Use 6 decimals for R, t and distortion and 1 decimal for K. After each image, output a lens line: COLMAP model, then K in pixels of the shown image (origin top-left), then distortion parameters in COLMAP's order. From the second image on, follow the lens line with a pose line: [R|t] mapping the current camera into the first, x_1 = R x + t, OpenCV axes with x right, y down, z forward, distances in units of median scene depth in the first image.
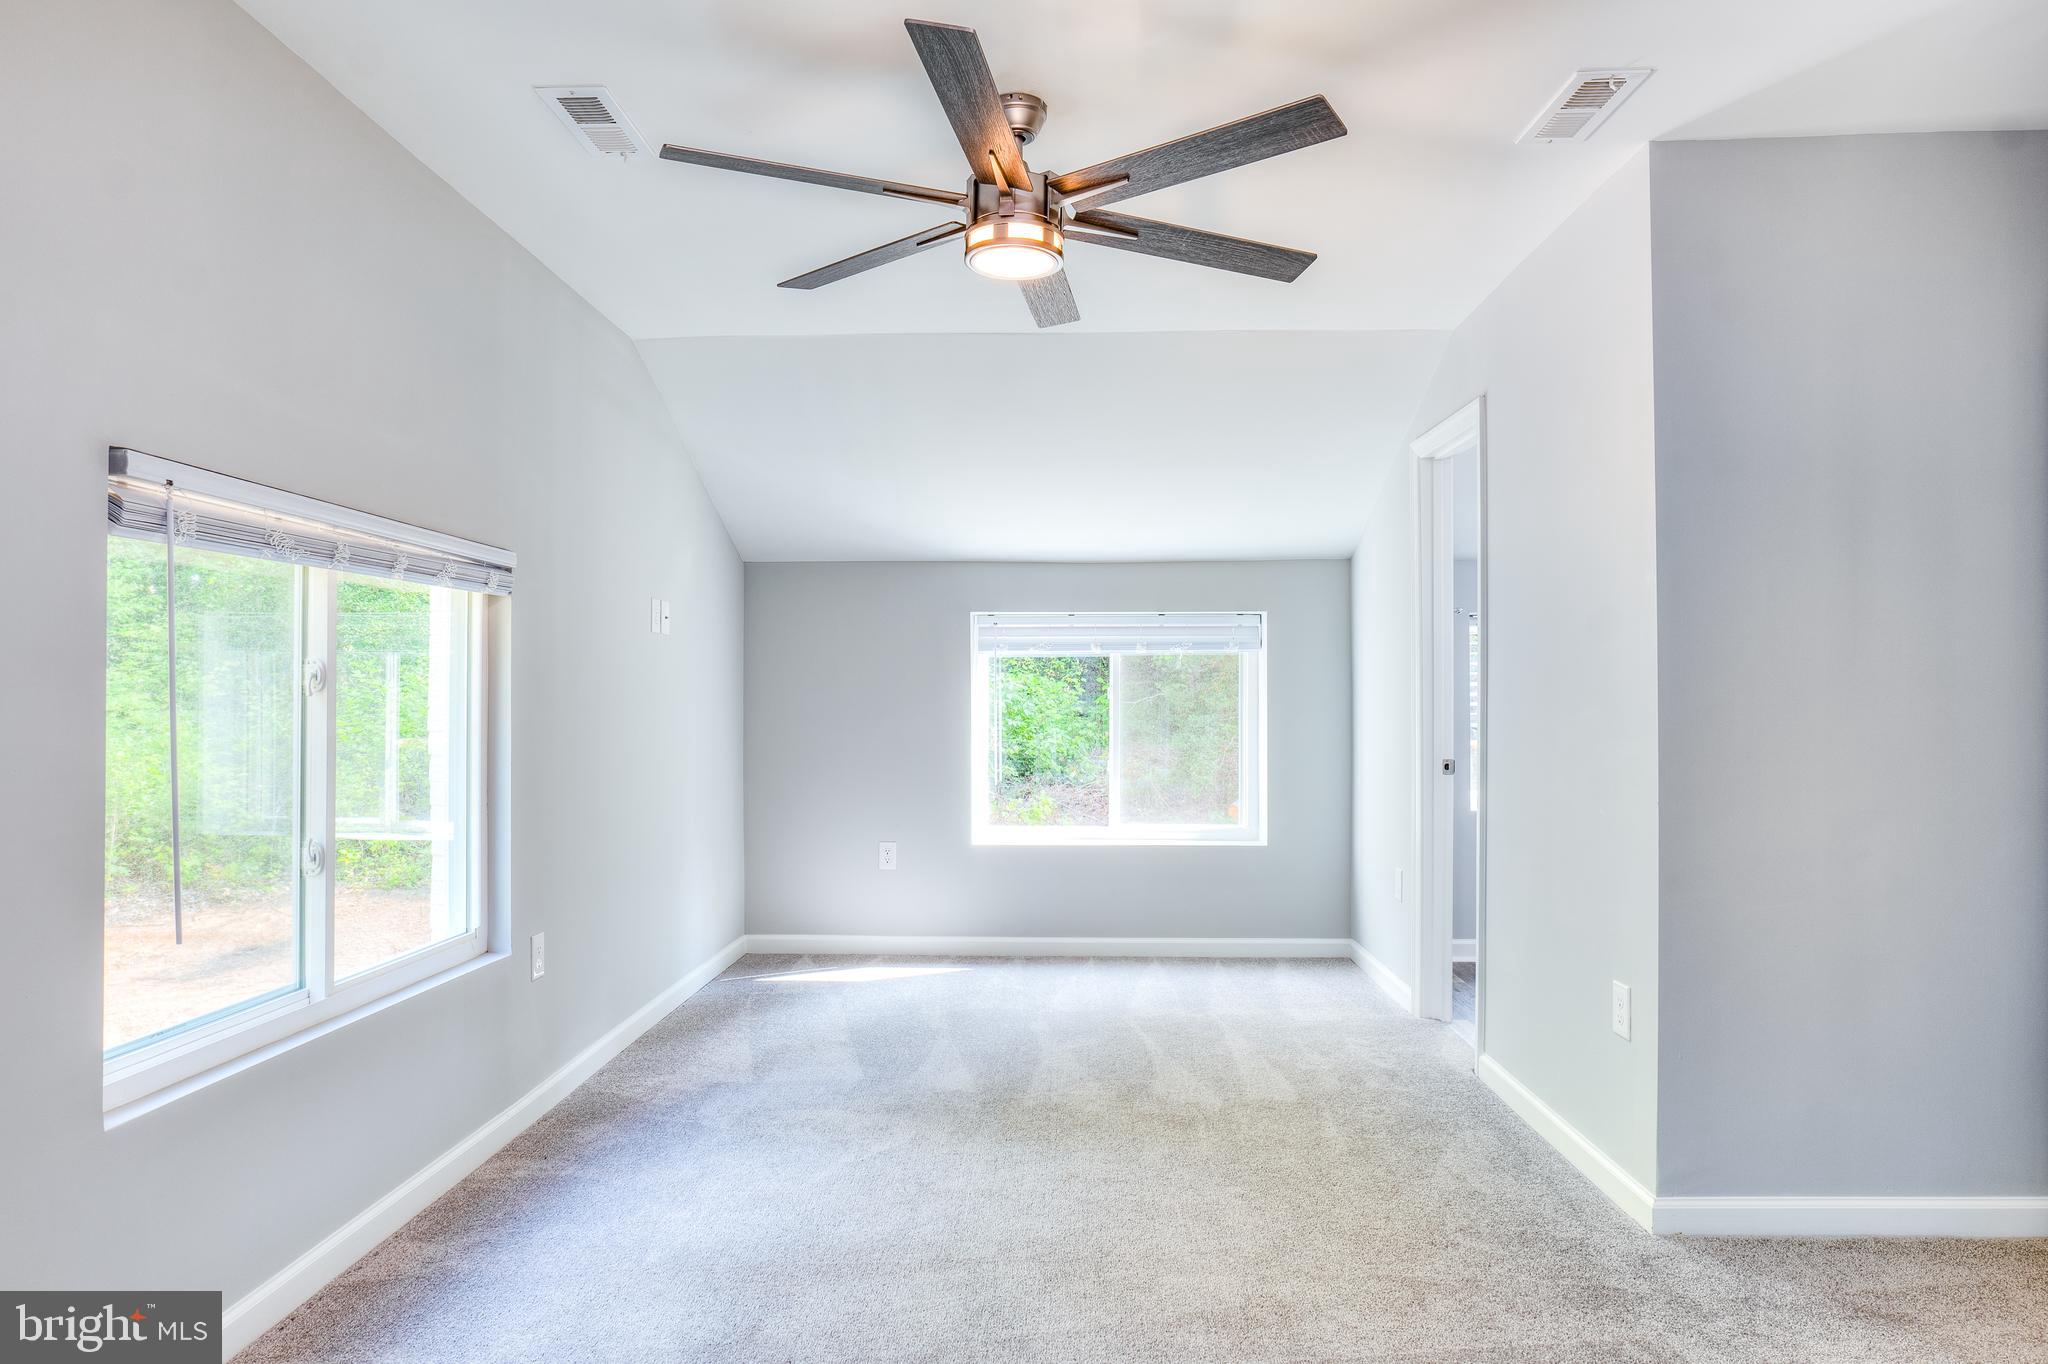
lens RADIAL K [[1218.9, 0, 1020.2], [0, 1218.9, 674.7], [0, 0, 1]] dist [-0.047633, 0.027852]
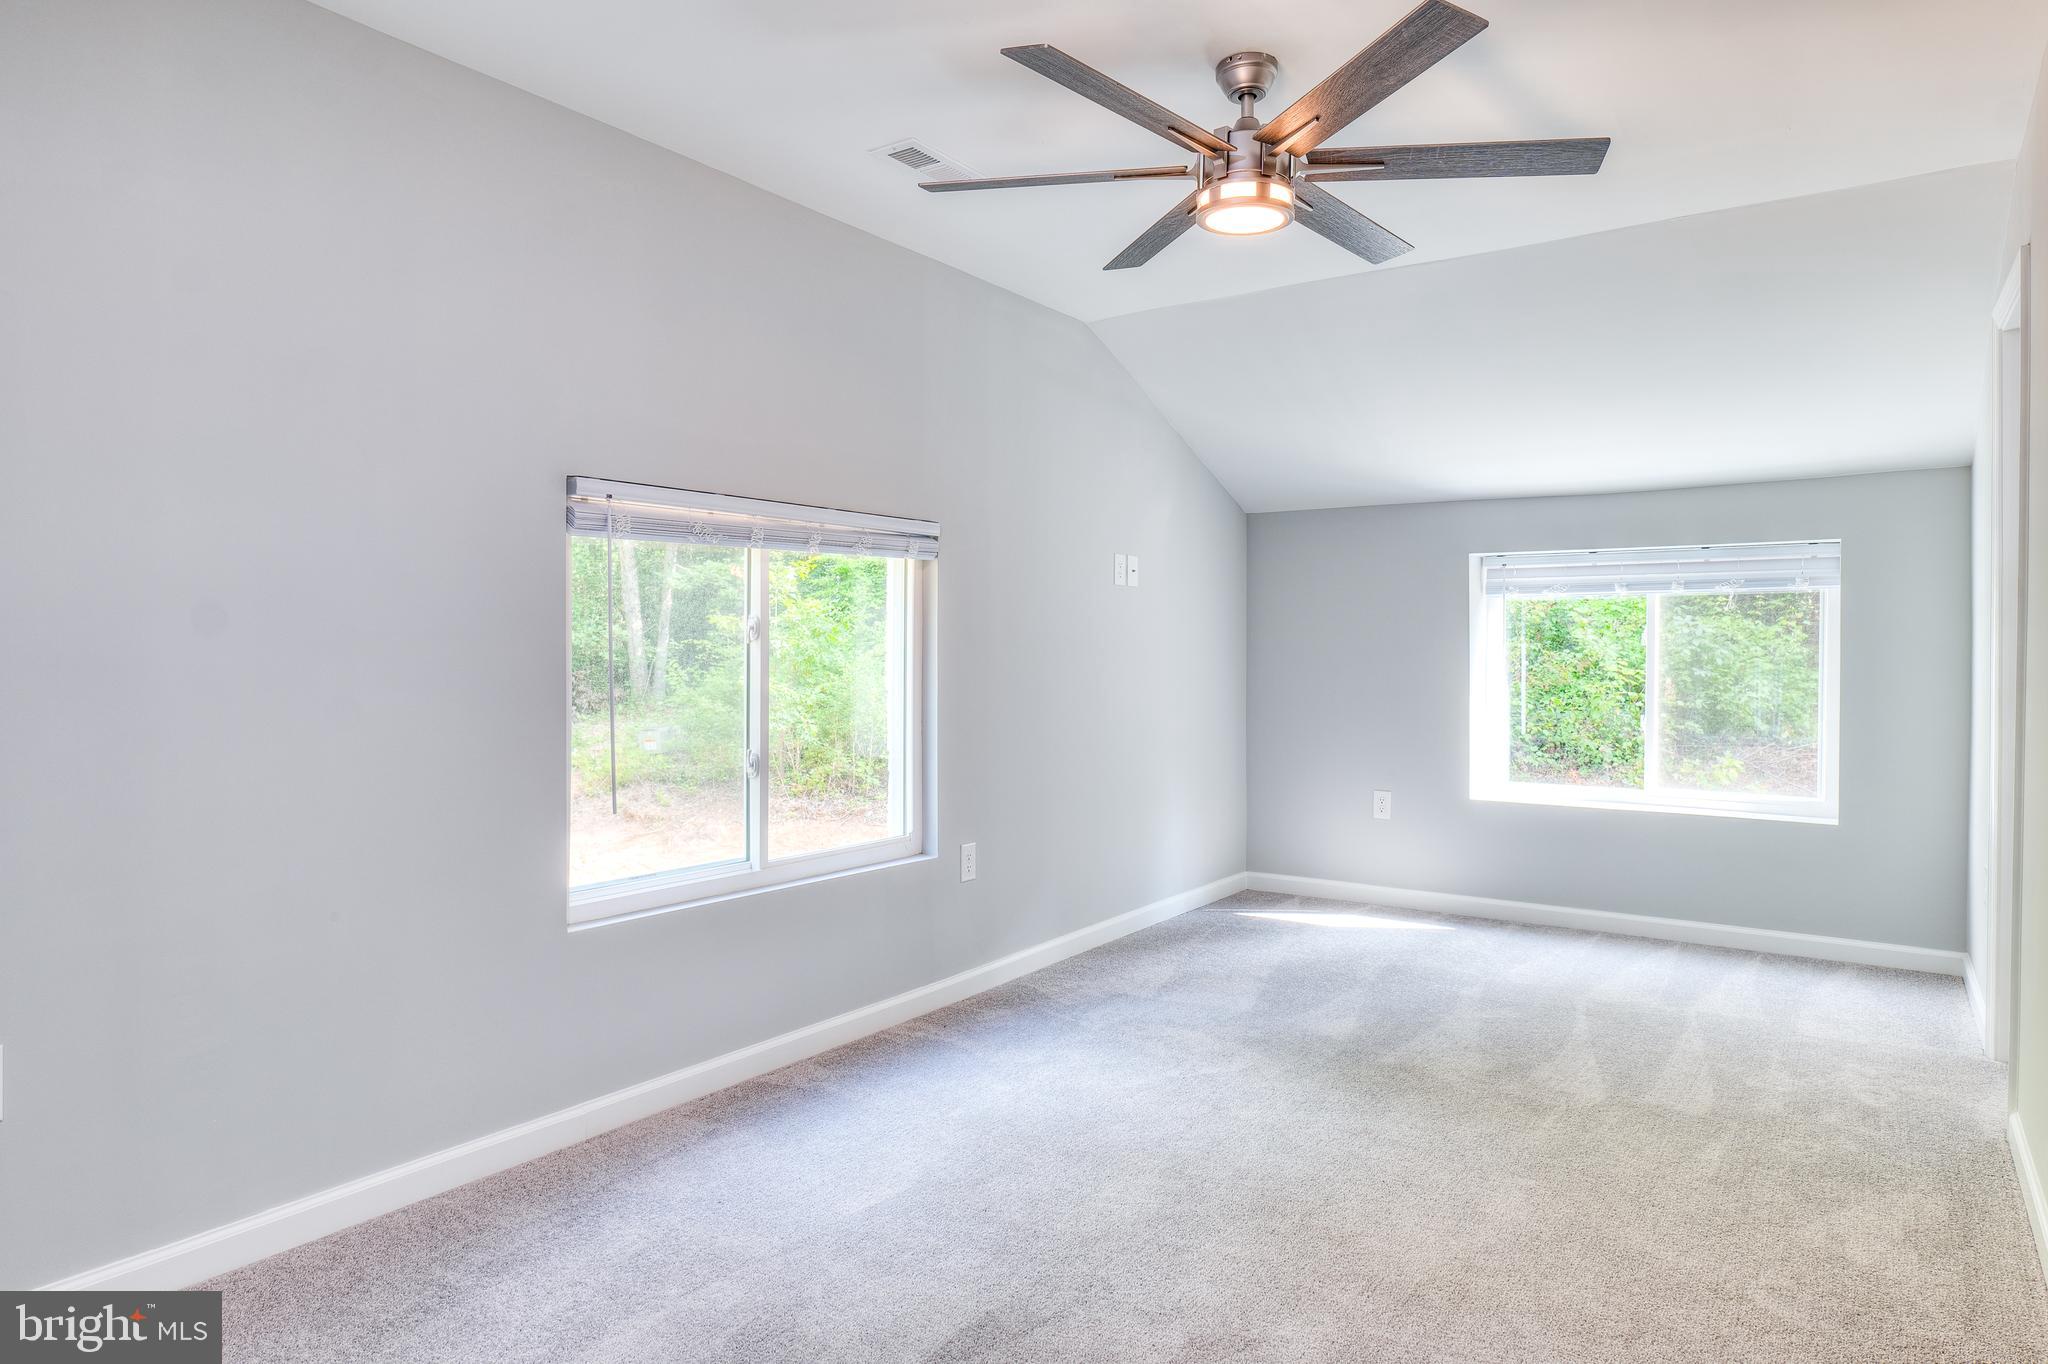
lens RADIAL K [[1218.9, 0, 994.2], [0, 1218.9, 640.3], [0, 0, 1]] dist [-0.047633, 0.027852]
pose [[0.832481, -0.000615, -0.554053, 0.286552], [0.009529, 0.999867, 0.013209, -0.000351], [0.553971, -0.016276, 0.832377, 0.020578]]
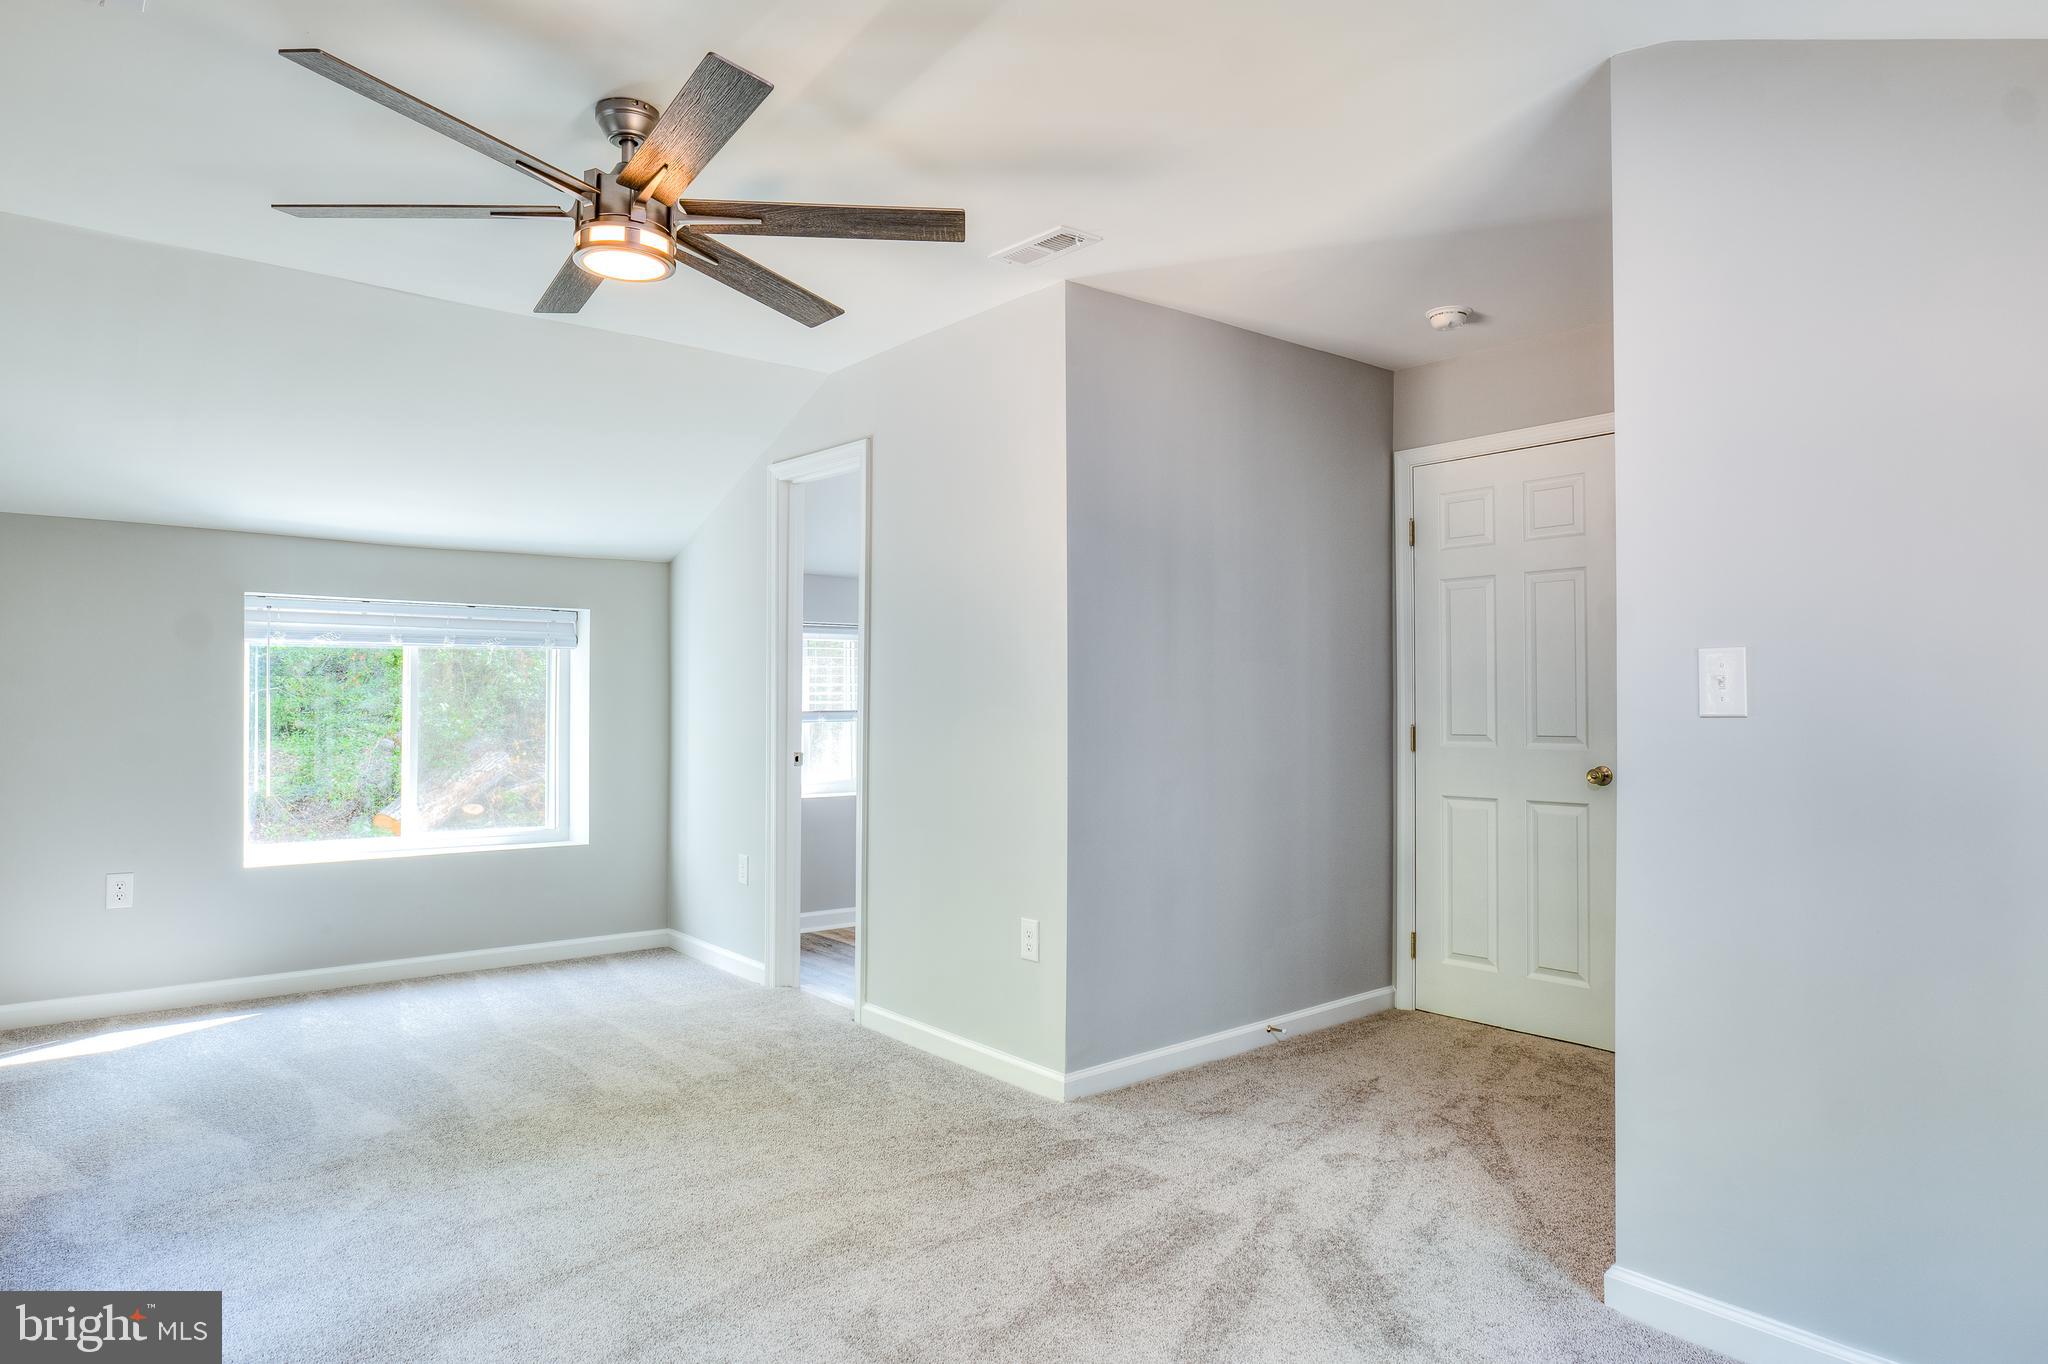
lens RADIAL K [[1218.9, 0, 1061.8], [0, 1218.9, 672.1], [0, 0, 1]] dist [-0.047633, 0.027852]
pose [[0.735310, 0.018984, 0.677465, -0.305369], [-0.018686, 0.999795, -0.007735, -0.000587], [-0.677473, -0.006971, 0.735514, 0.010825]]
